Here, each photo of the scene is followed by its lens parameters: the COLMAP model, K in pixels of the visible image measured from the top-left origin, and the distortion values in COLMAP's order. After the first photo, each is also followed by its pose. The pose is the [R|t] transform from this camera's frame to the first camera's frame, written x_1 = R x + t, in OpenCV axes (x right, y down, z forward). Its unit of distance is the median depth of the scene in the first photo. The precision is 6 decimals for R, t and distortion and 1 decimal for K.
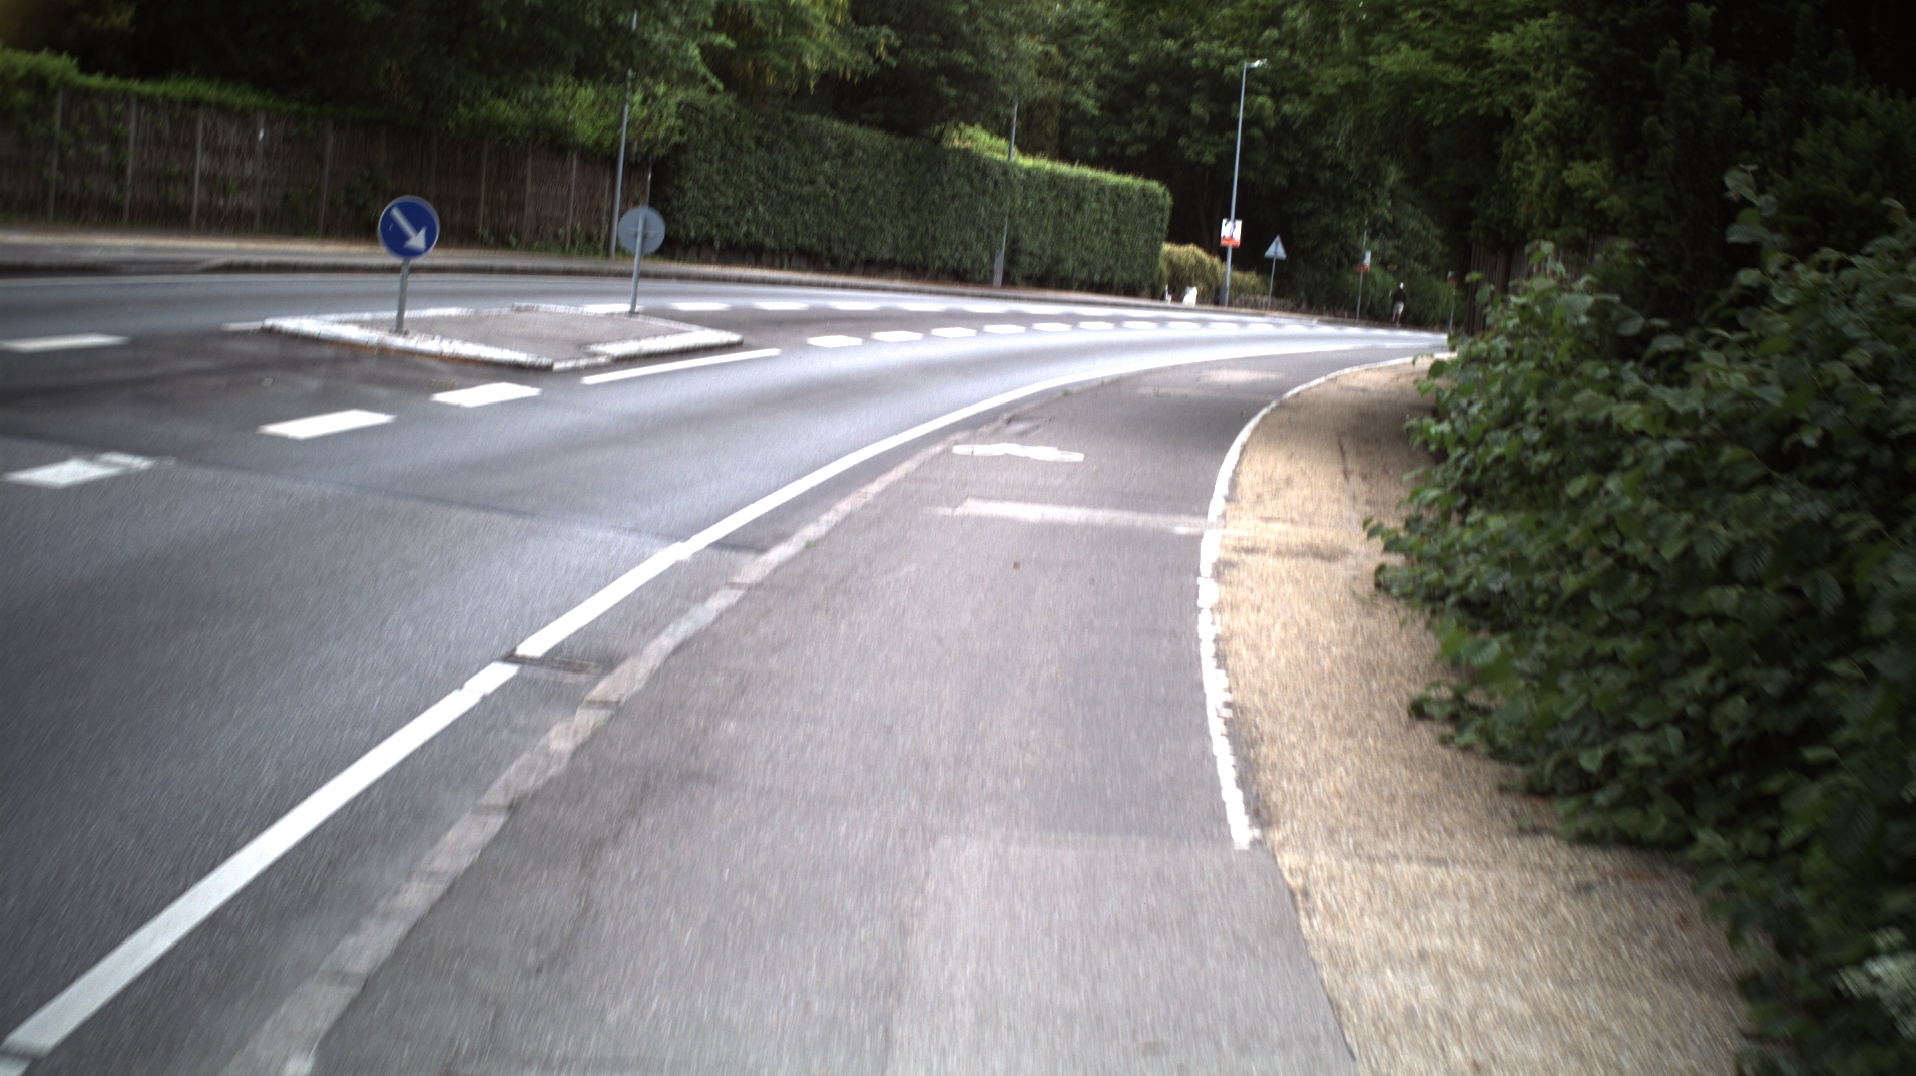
lens RADIAL K [[2952.9, 0, 958.0], [0, 2952.9, 538.0], [0, 0, 1]] dist [-0.241488, 0.170659]
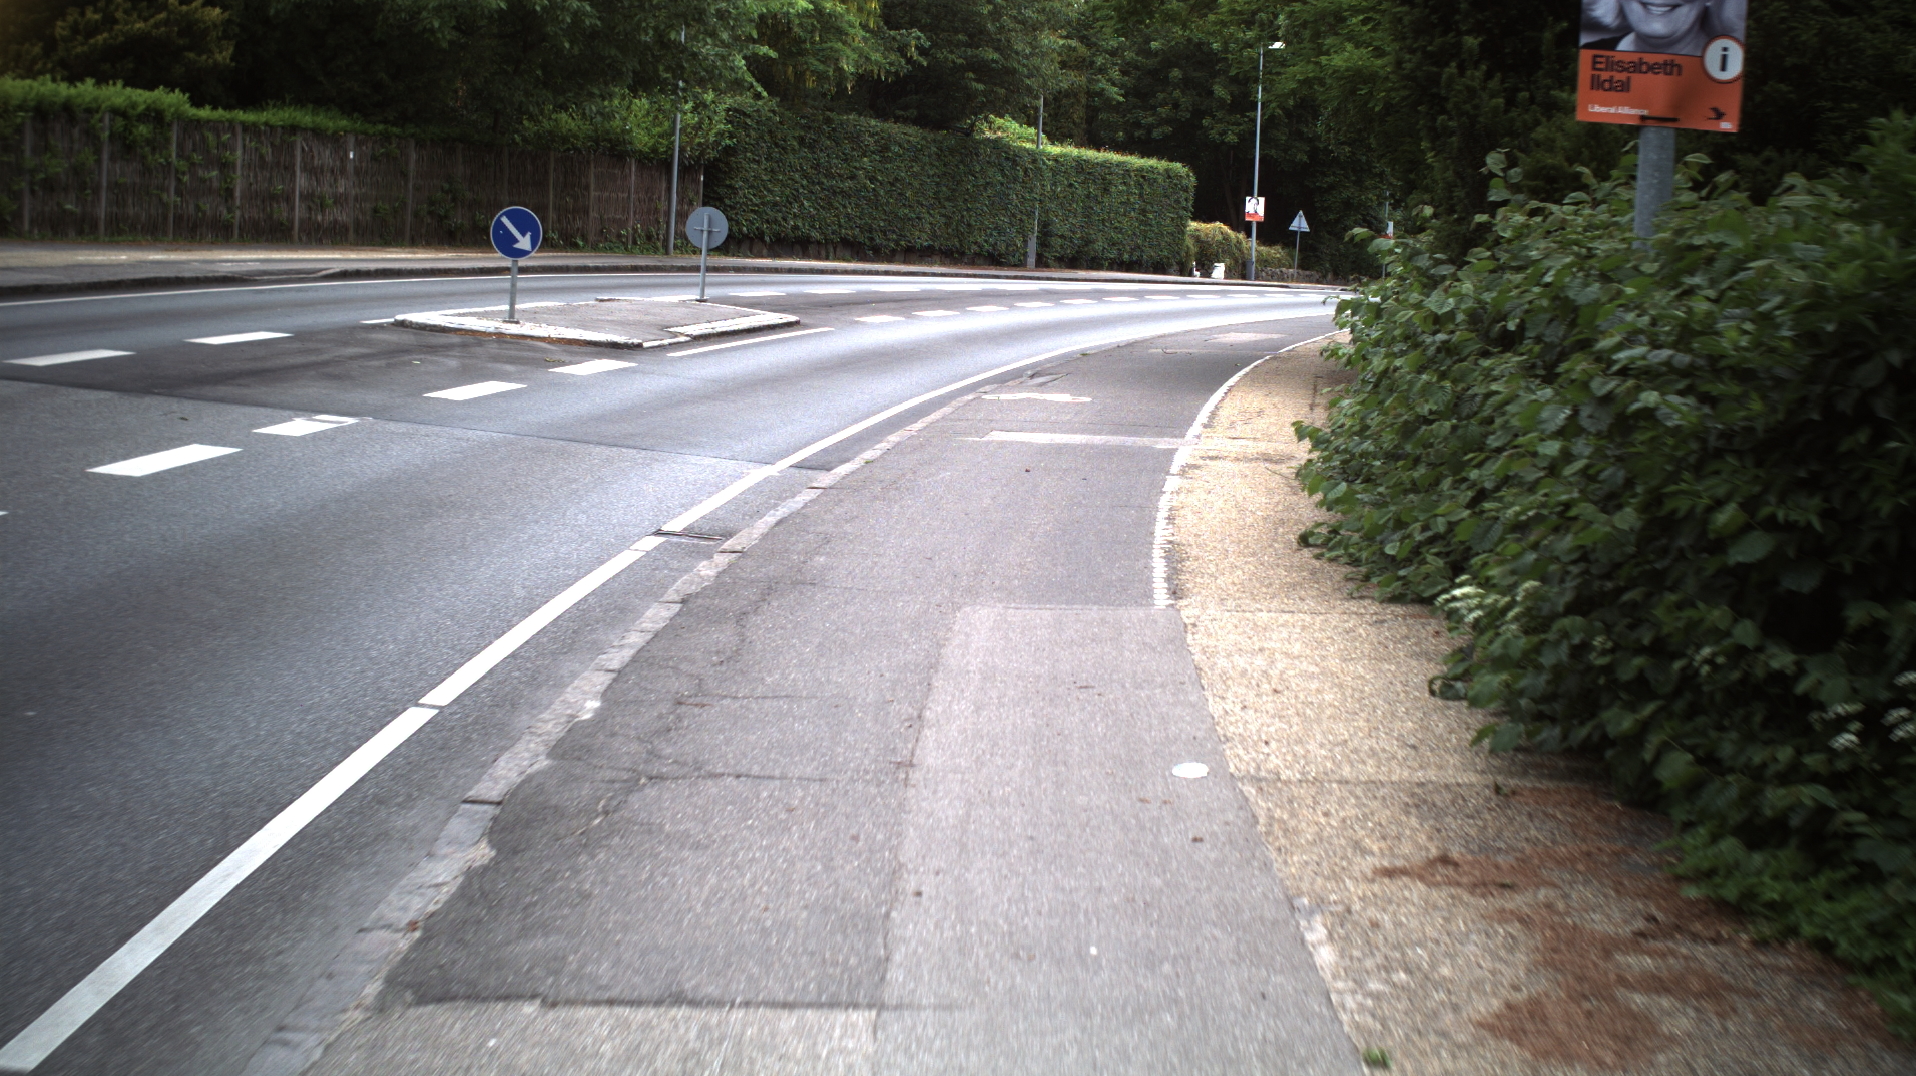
lens RADIAL K [[2952.9, 0, 958.0], [0, 2952.9, 538.0], [0, 0, 1]] dist [-0.241488, 0.170659]
pose [[0.999091, -0.038754, -0.017753, 0.003634], [0.038828, 0.999238, 0.003849, 0.010723], [0.017590, -0.004535, 0.999835, -0.098894]]
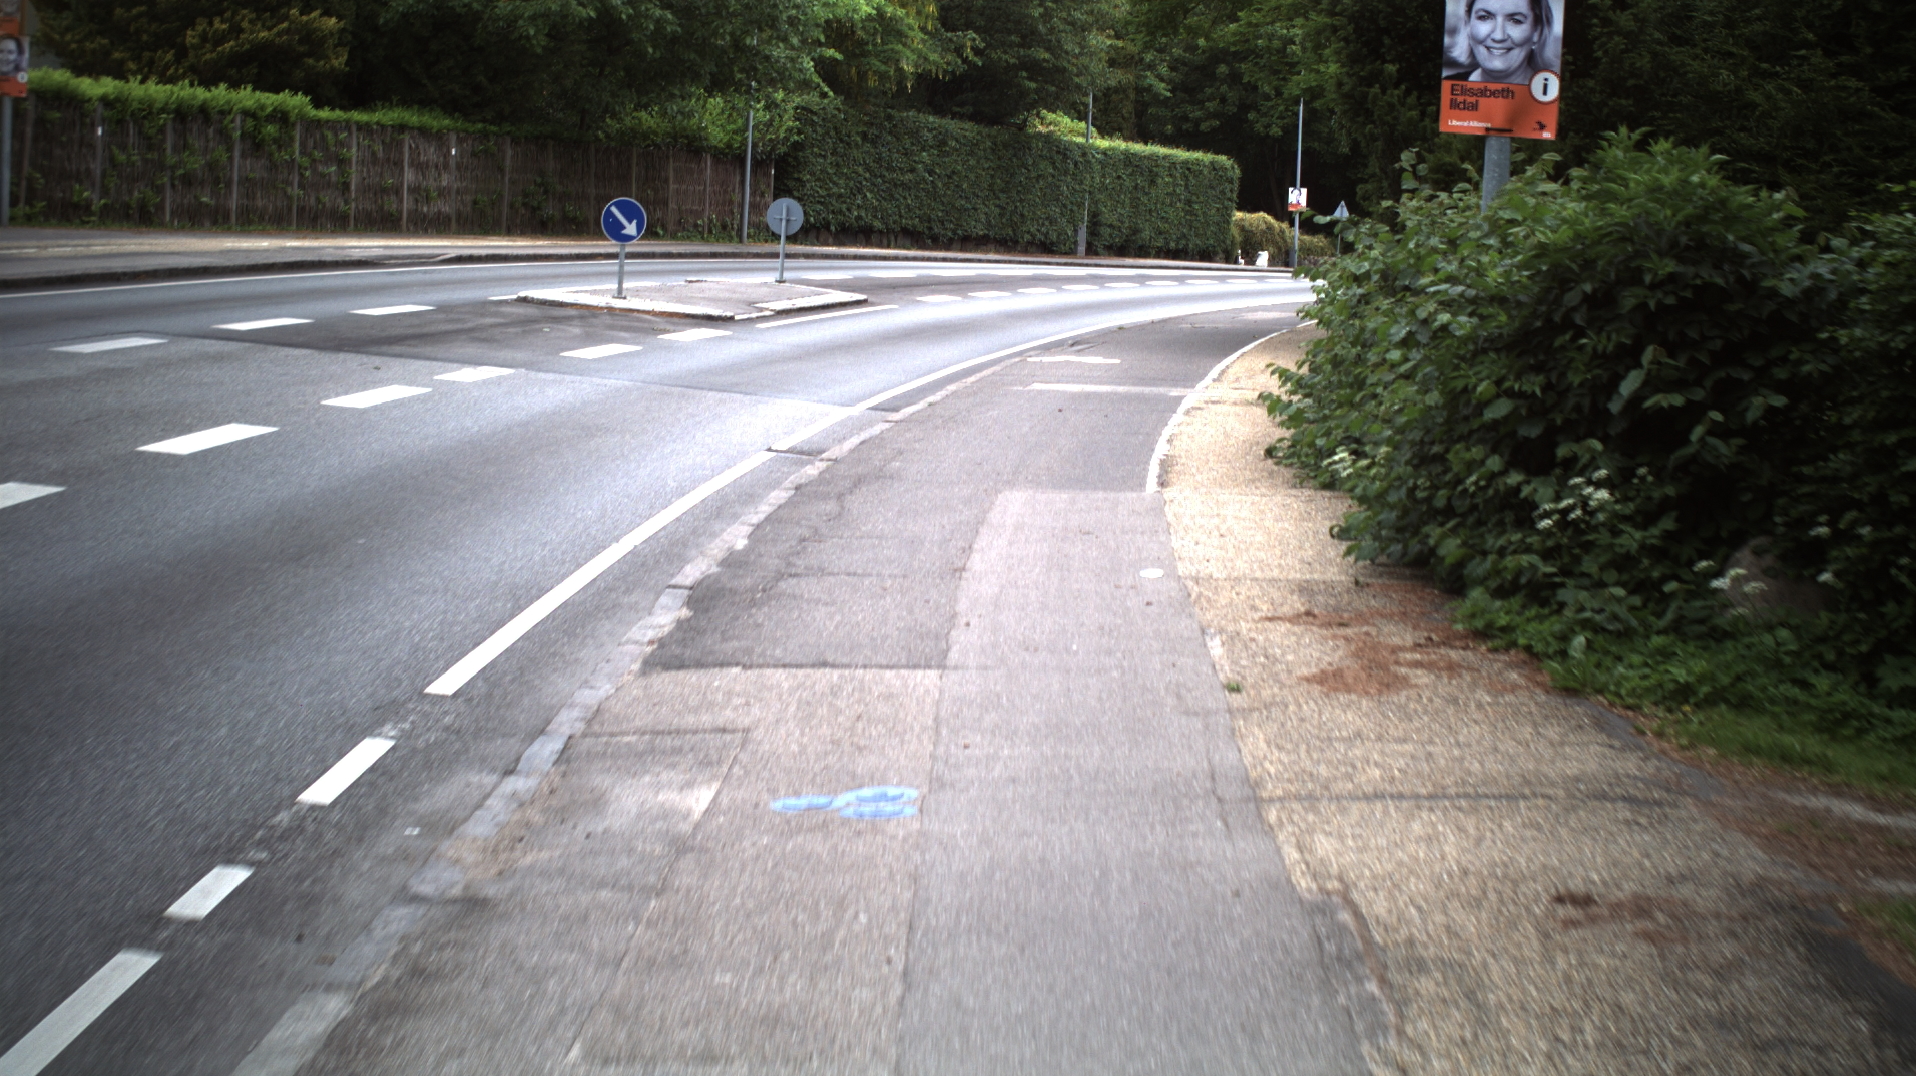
lens RADIAL K [[2952.9, 0, 958.0], [0, 2952.9, 538.0], [0, 0, 1]] dist [-0.241488, 0.170659]
pose [[0.998494, -0.040135, -0.037409, 0.007005], [0.040379, 0.999168, 0.005813, 0.021917], [0.037145, -0.007315, 0.999283, -0.197472]]
